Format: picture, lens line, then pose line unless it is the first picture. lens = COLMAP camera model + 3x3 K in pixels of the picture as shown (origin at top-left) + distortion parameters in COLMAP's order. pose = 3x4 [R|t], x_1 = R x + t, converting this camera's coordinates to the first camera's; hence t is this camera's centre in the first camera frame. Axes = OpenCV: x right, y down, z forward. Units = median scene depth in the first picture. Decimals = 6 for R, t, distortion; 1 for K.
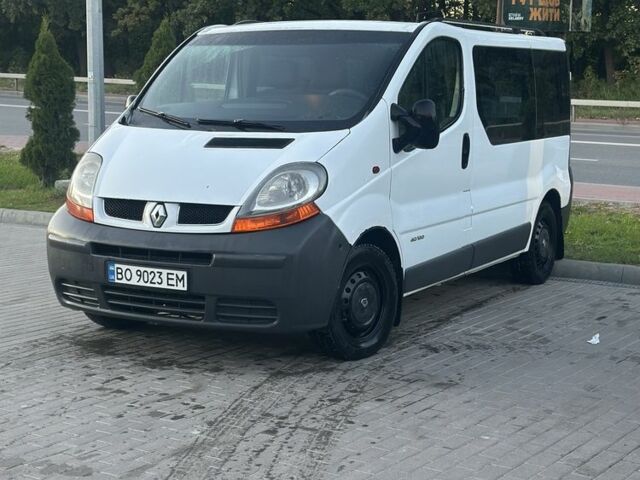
lens RADIAL K [[1196.6, 0, 320.0], [0, 1196.6, 240.0], [0, 0, 1]] dist [0.140781, -0.003266]
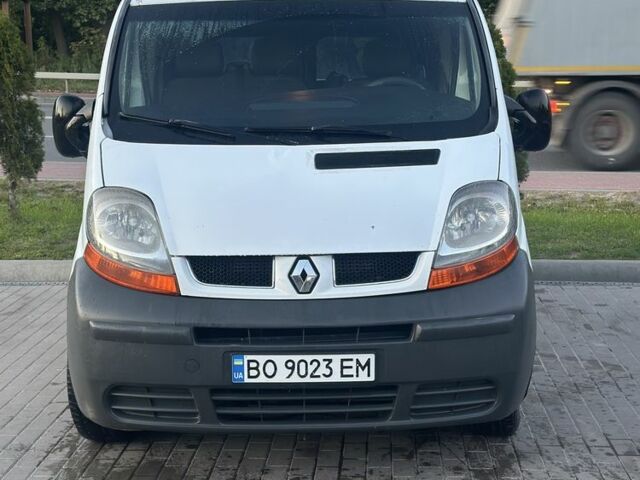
lens RADIAL K [[1196.6, 0, 320.0], [0, 1196.6, 240.0], [0, 0, 1]] dist [0.140781, -0.003266]
pose [[0.864285, -0.096198, 0.493717, -0.461440], [0.083793, 0.995362, 0.047256, -0.072186], [-0.495973, 0.000527, 0.868338, 0.410242]]
